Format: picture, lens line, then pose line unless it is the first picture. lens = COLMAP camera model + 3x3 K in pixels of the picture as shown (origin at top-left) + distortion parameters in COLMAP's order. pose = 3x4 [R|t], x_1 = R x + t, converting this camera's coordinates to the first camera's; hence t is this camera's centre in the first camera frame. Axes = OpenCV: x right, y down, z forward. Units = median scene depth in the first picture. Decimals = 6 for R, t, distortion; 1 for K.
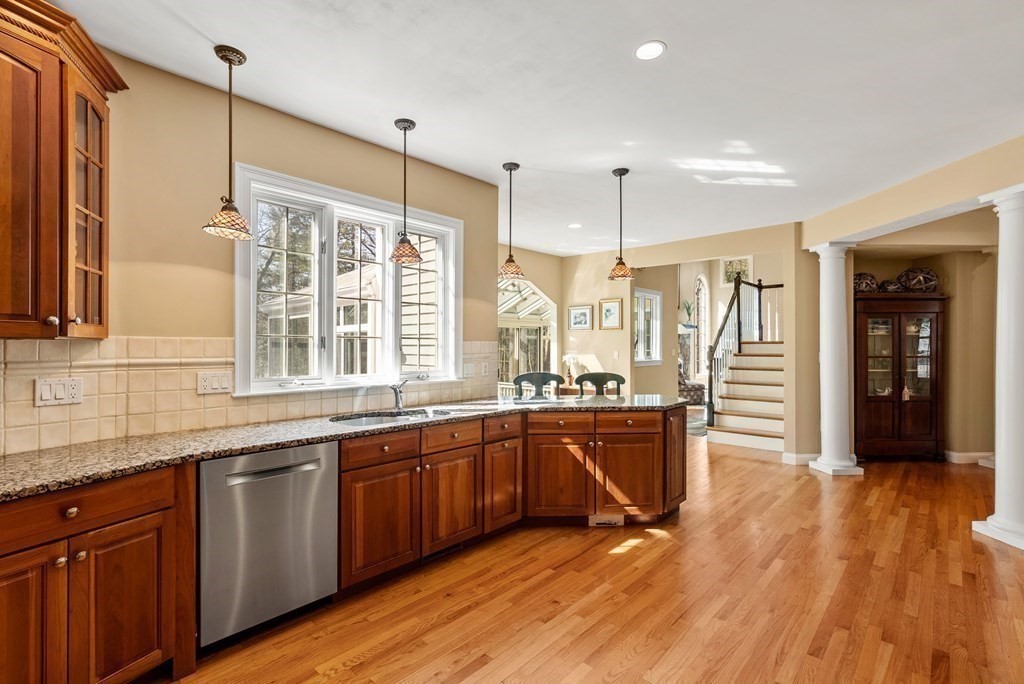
lens RADIAL K [[473.7, 0, 513.2], [0, 473.7, 347.7], [0, 0, 1]] dist [-0.005295, 0.001798]
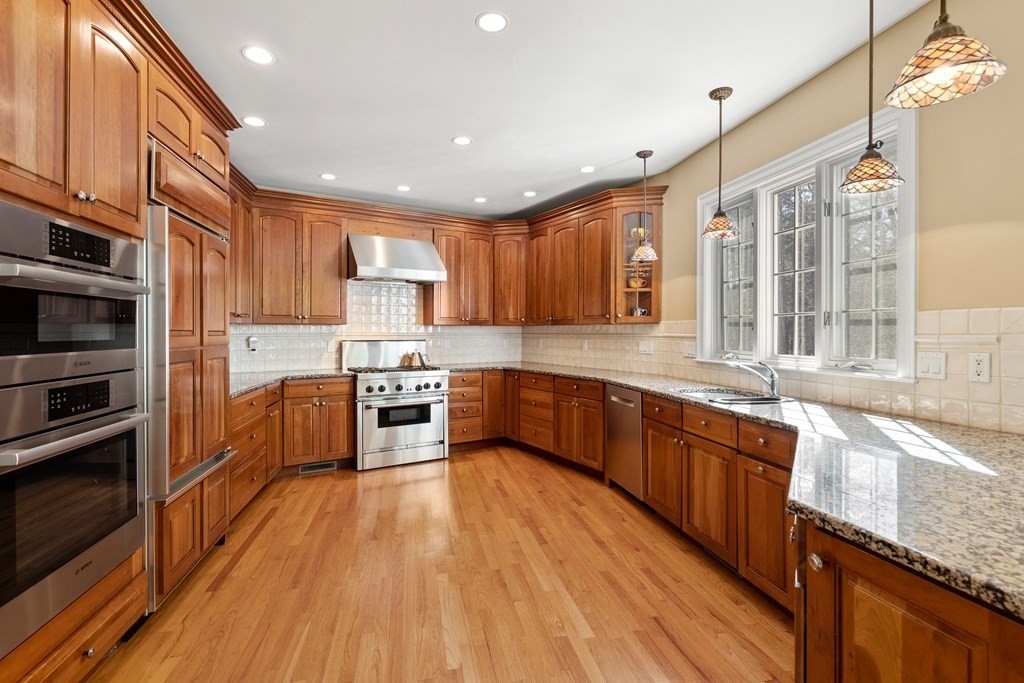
lens RADIAL K [[473.7, 0, 503.6], [0, 473.7, 333.5], [0, 0, 1]] dist [-0.005295, 0.001798]
pose [[-0.591579, 0.000806, -0.806247, 0.883529], [-0.003017, 0.999990, 0.003213, 0.016049], [0.806242, 0.004333, -0.591570, 1.325822]]
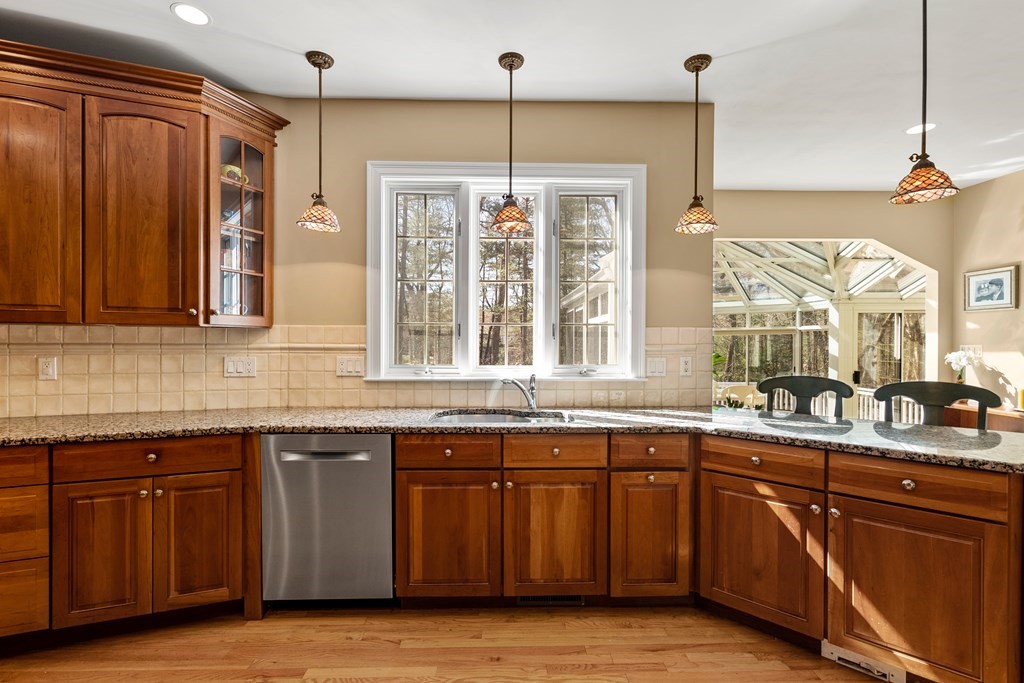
lens RADIAL K [[473.7, 0, 506.8], [0, 473.7, 347.5], [0, 0, 1]] dist [-0.005295, 0.001798]
pose [[0.695690, 0.008996, -0.718286, 0.390366], [-0.004719, 0.999957, 0.007952, 0.018070], [0.718327, -0.002142, 0.695703, 0.462567]]
